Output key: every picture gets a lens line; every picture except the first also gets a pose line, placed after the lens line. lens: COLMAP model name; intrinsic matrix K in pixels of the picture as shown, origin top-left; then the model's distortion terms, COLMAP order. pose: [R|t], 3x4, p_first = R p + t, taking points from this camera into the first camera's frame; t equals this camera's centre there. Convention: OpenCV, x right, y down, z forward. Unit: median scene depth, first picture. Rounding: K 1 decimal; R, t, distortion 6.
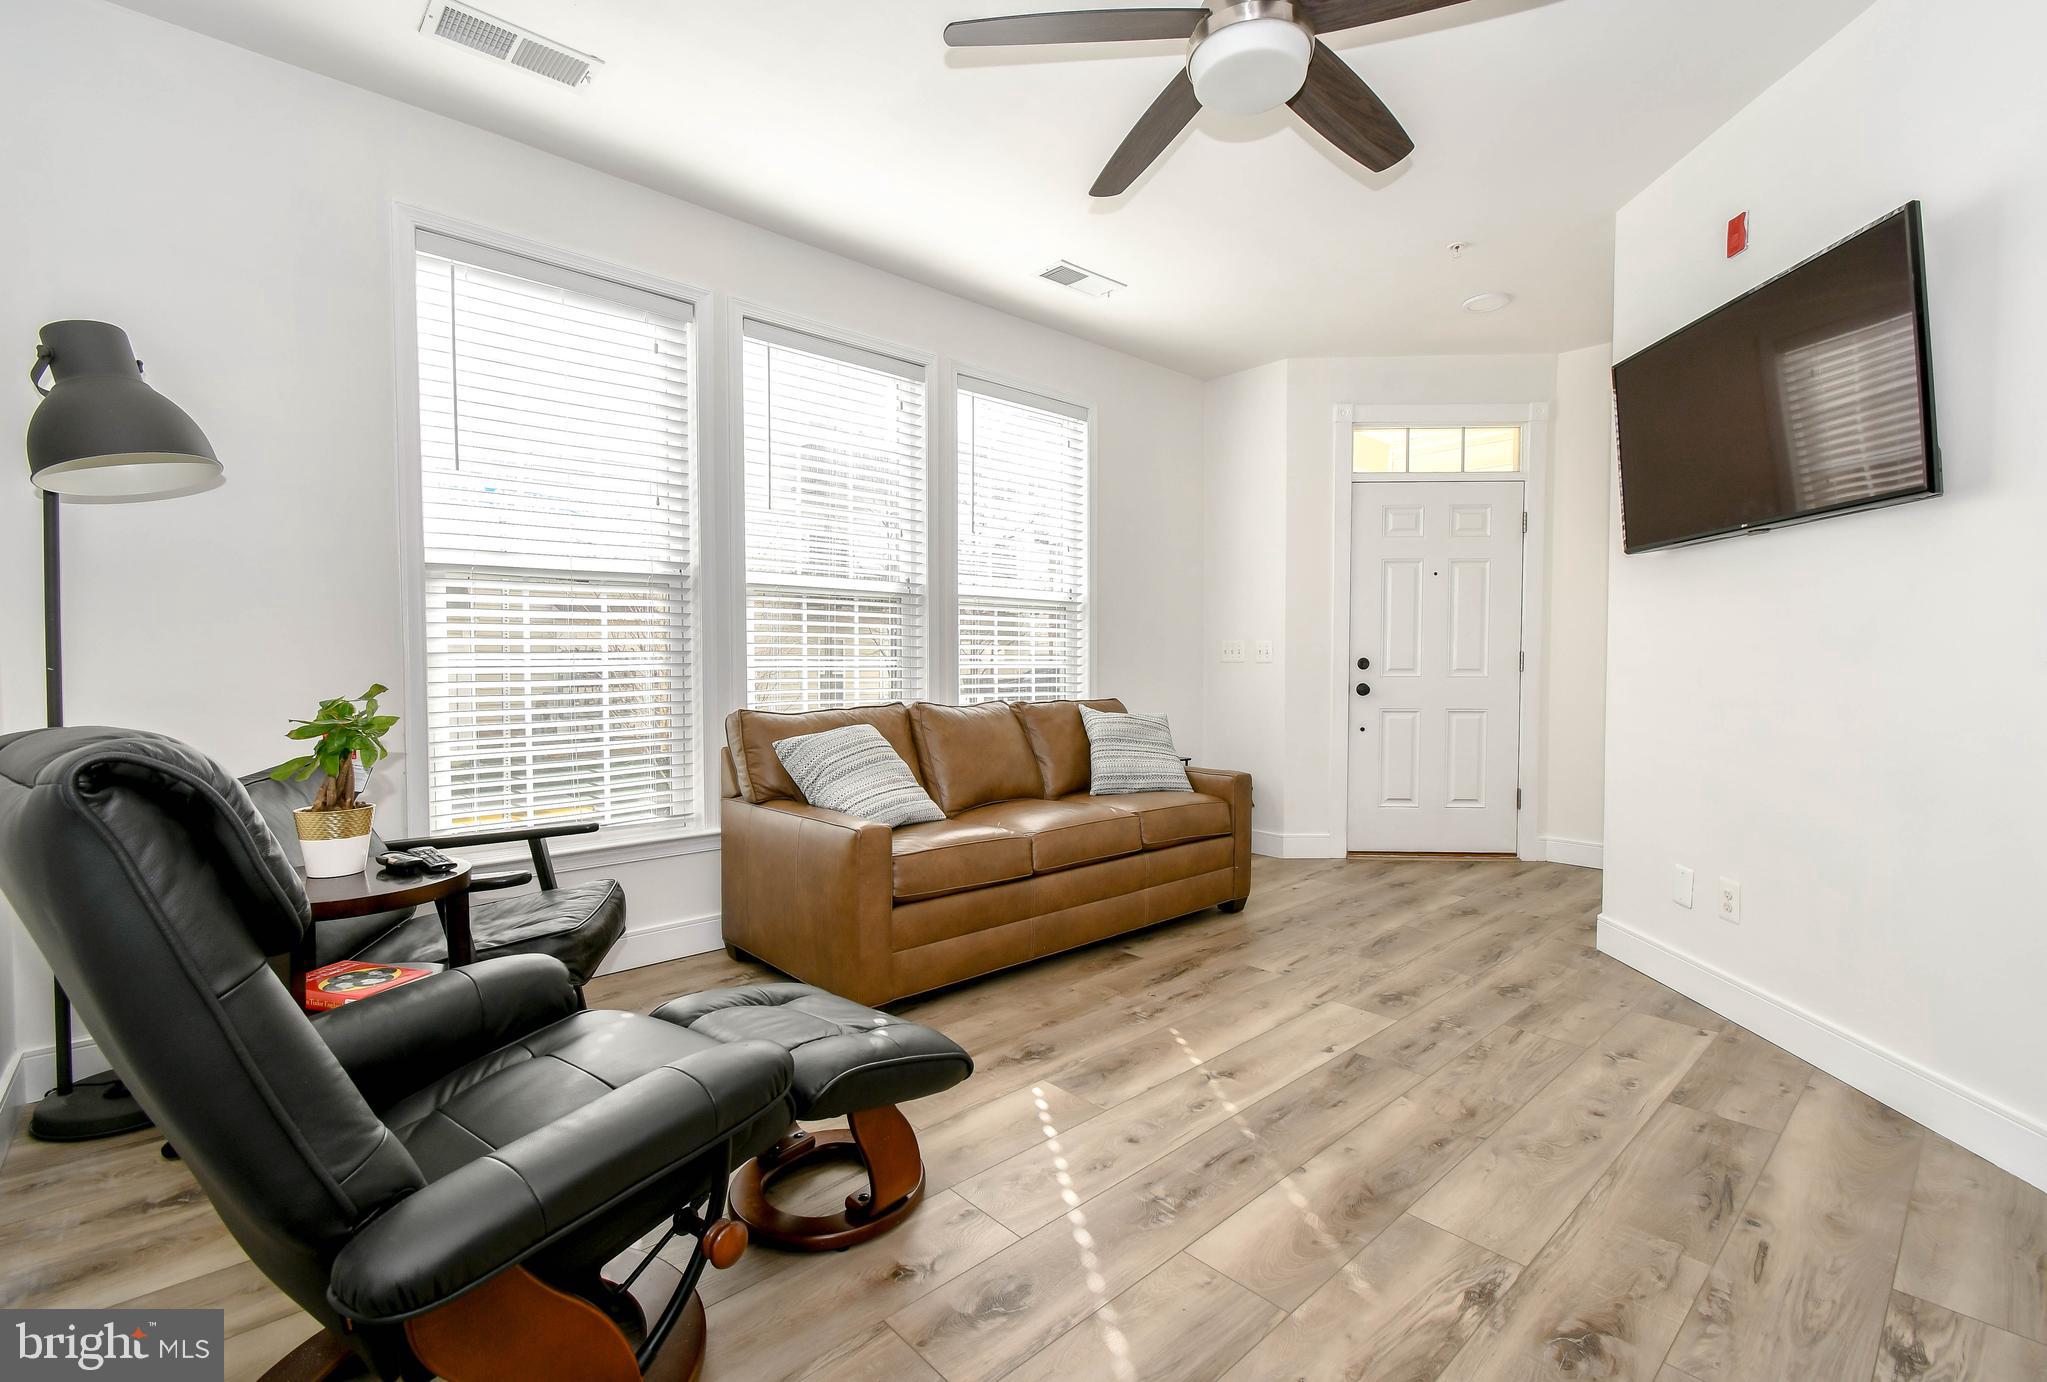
lens RADIAL K [[918.3, 0, 1034.0], [0, 918.3, 684.6], [0, 0, 1]] dist [0.007548, -0.003586]
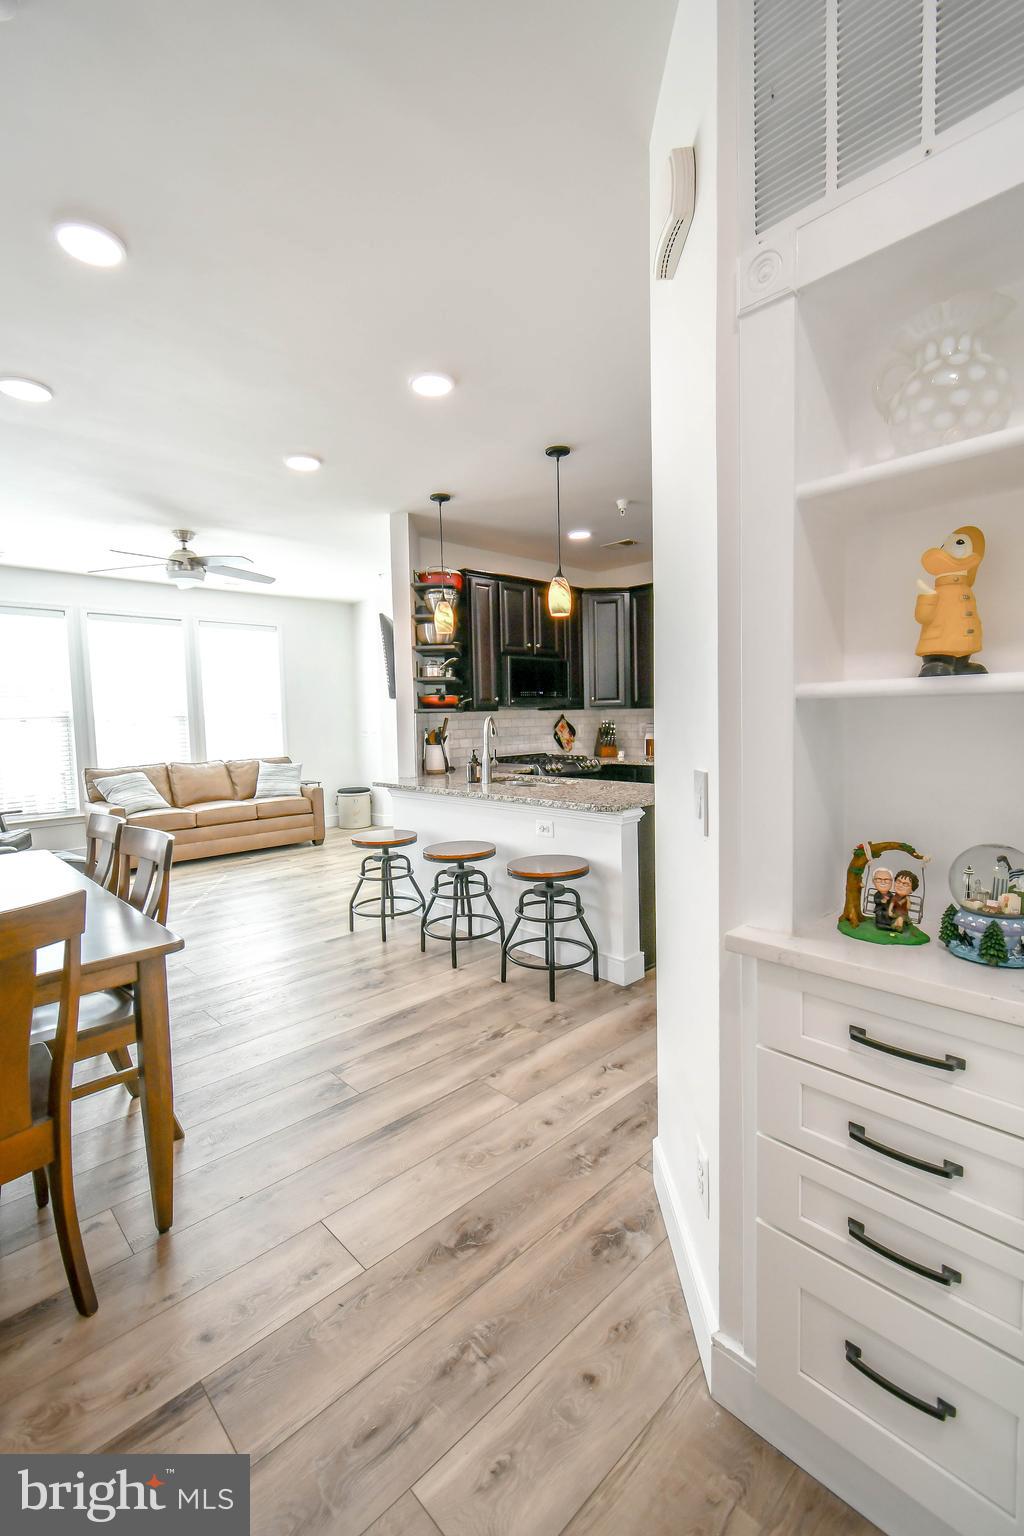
lens RADIAL K [[673.7, 0, 508.6], [0, 673.7, 761.1], [0, 0, 1]] dist [0.004519, -0.002009]
pose [[0.999611, -0.025212, 0.011898, 0.896596], [0.024666, 0.998725, 0.044043, -0.050336], [-0.012994, -0.043732, 0.998959, -0.982661]]
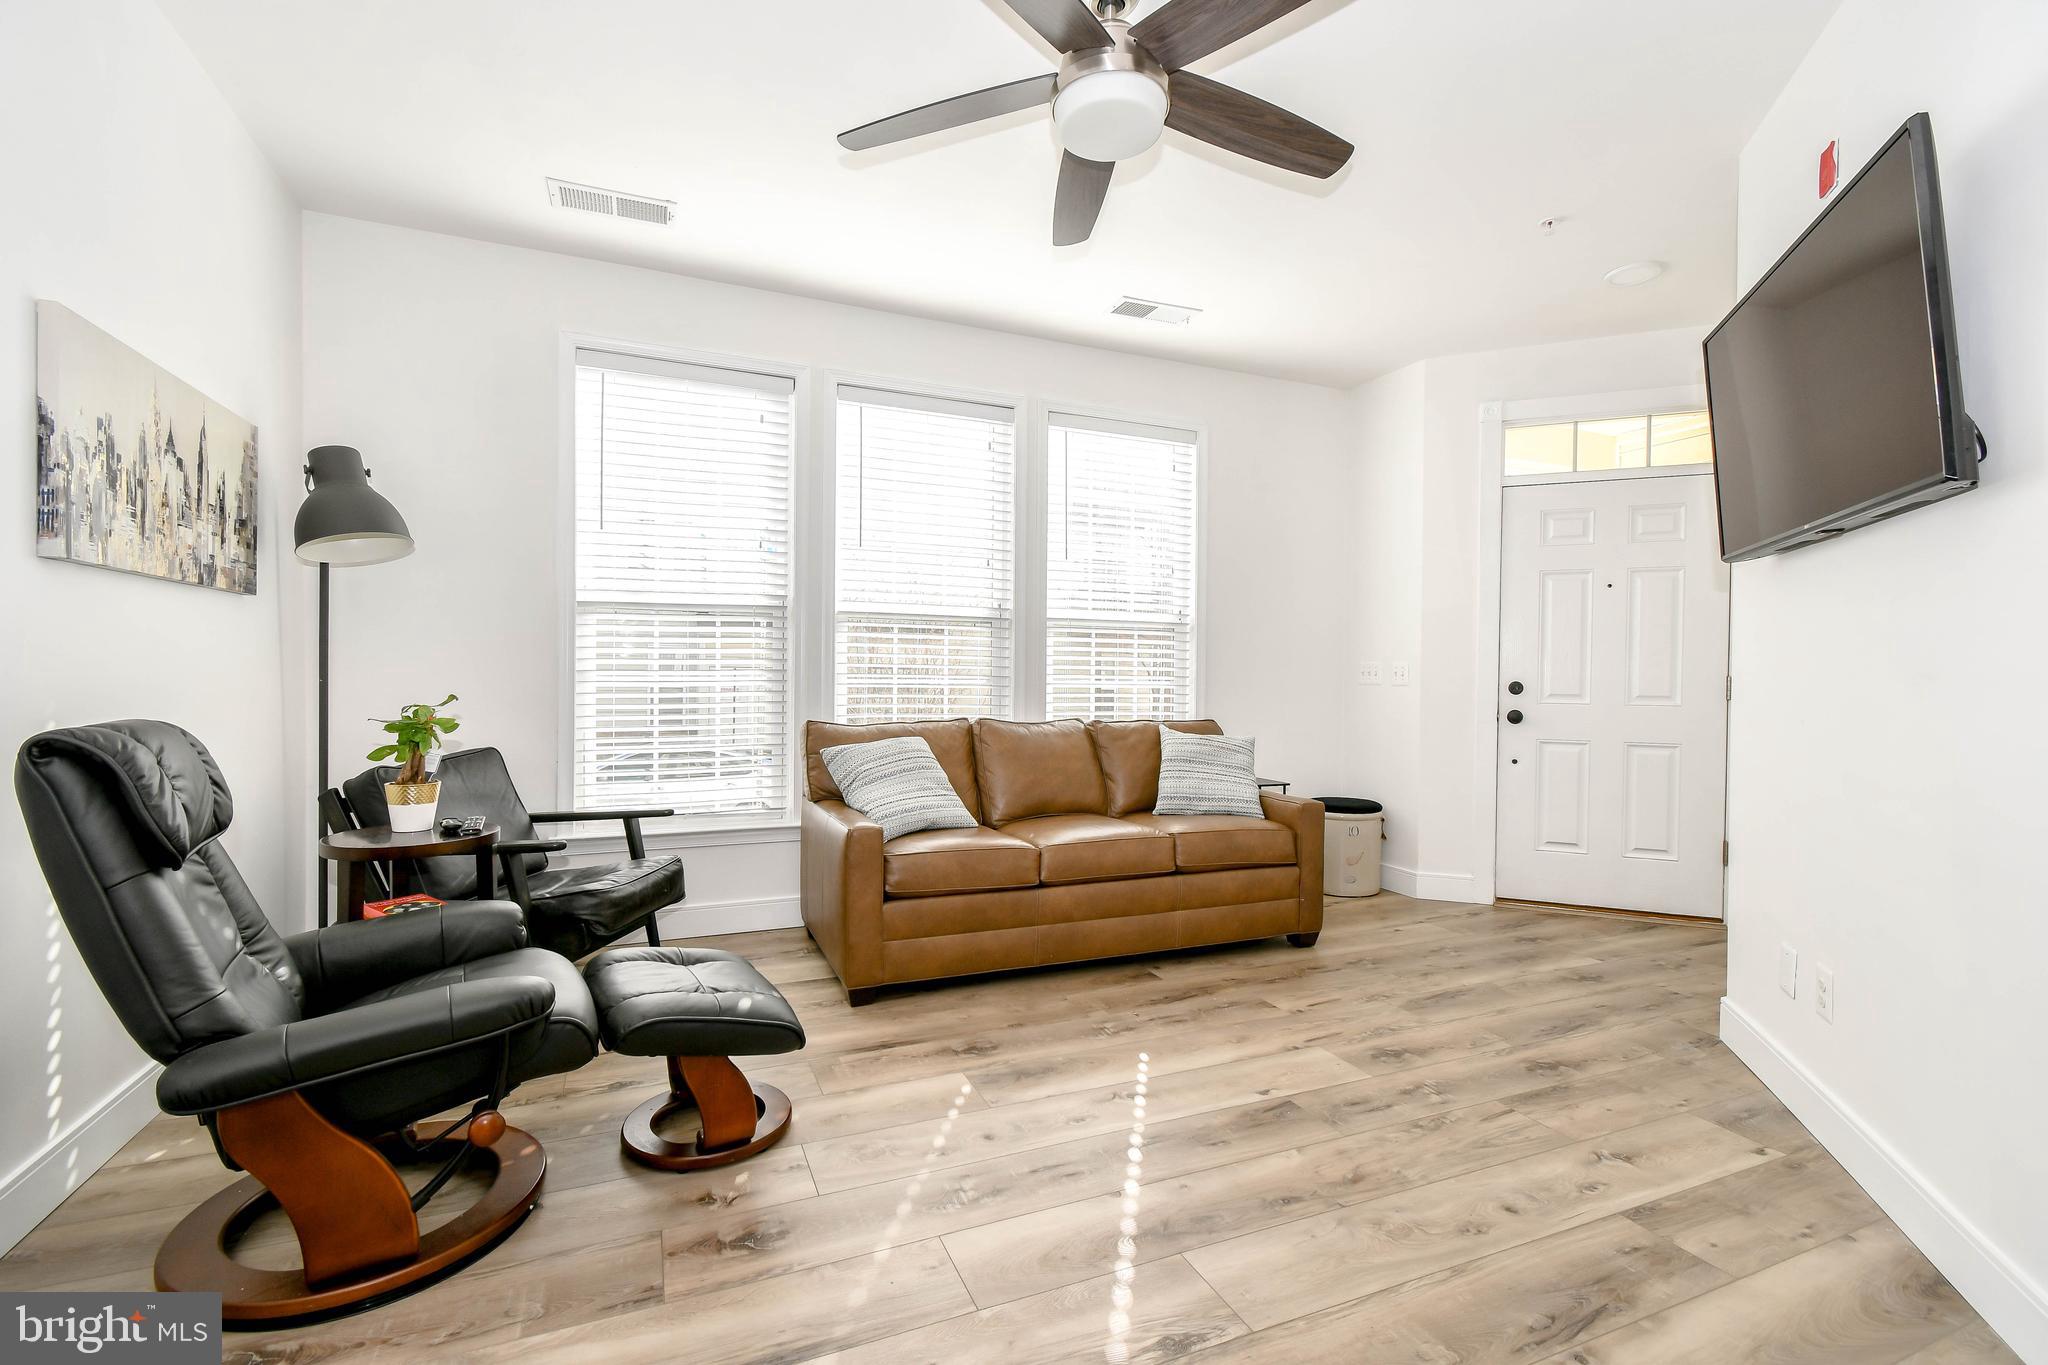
lens RADIAL K [[898.3, 0, 1015.2], [0, 898.3, 680.3], [0, 0, 1]] dist [0.004519, -0.002009]
pose [[0.939151, 0.011376, -0.343317, 0.323898], [-0.019166, 0.999630, -0.019304, -0.007012], [0.342970, 0.024709, 0.939021, 0.017823]]
